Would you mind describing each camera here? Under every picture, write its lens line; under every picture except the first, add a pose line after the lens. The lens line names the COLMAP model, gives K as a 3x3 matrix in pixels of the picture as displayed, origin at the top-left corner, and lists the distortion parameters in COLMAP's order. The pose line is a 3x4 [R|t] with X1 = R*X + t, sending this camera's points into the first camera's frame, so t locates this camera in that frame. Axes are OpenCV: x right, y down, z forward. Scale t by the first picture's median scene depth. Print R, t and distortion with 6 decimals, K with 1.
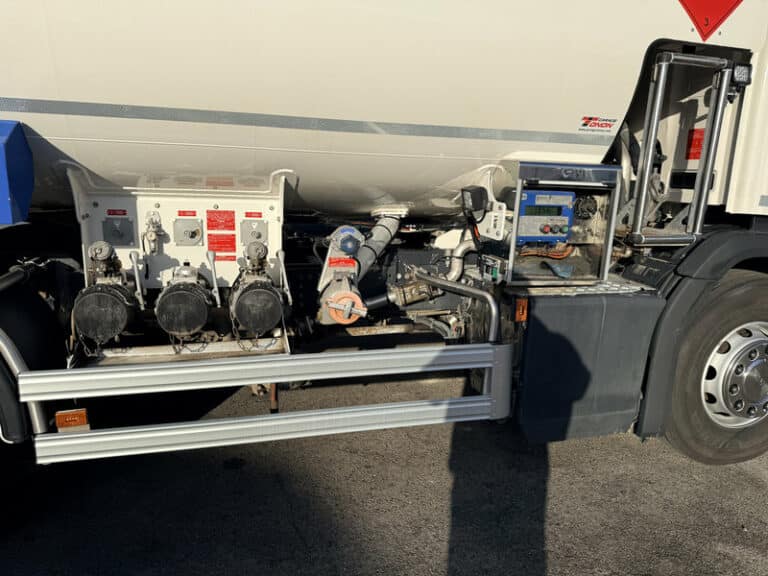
lens RADIAL K [[545.5, 0, 384.0], [0, 545.5, 288.0], [0, 0, 1]] dist [0.017875, -0.004183]
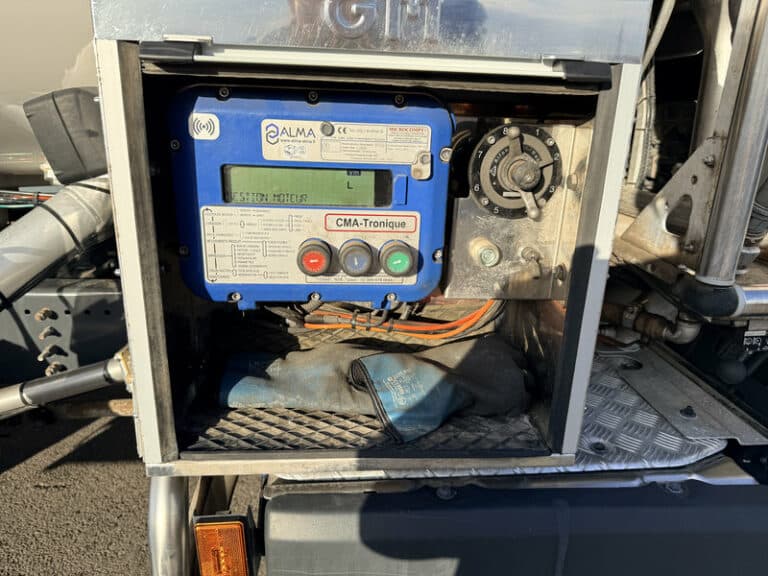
lens RADIAL K [[545.5, 0, 384.0], [0, 545.5, 288.0], [0, 0, 1]] dist [0.017875, -0.004183]
pose [[0.983994, 0.043819, -0.172728, 0.356602], [-0.028336, 0.995438, 0.091108, -0.114201], [0.175933, -0.084756, 0.980747, 0.726490]]
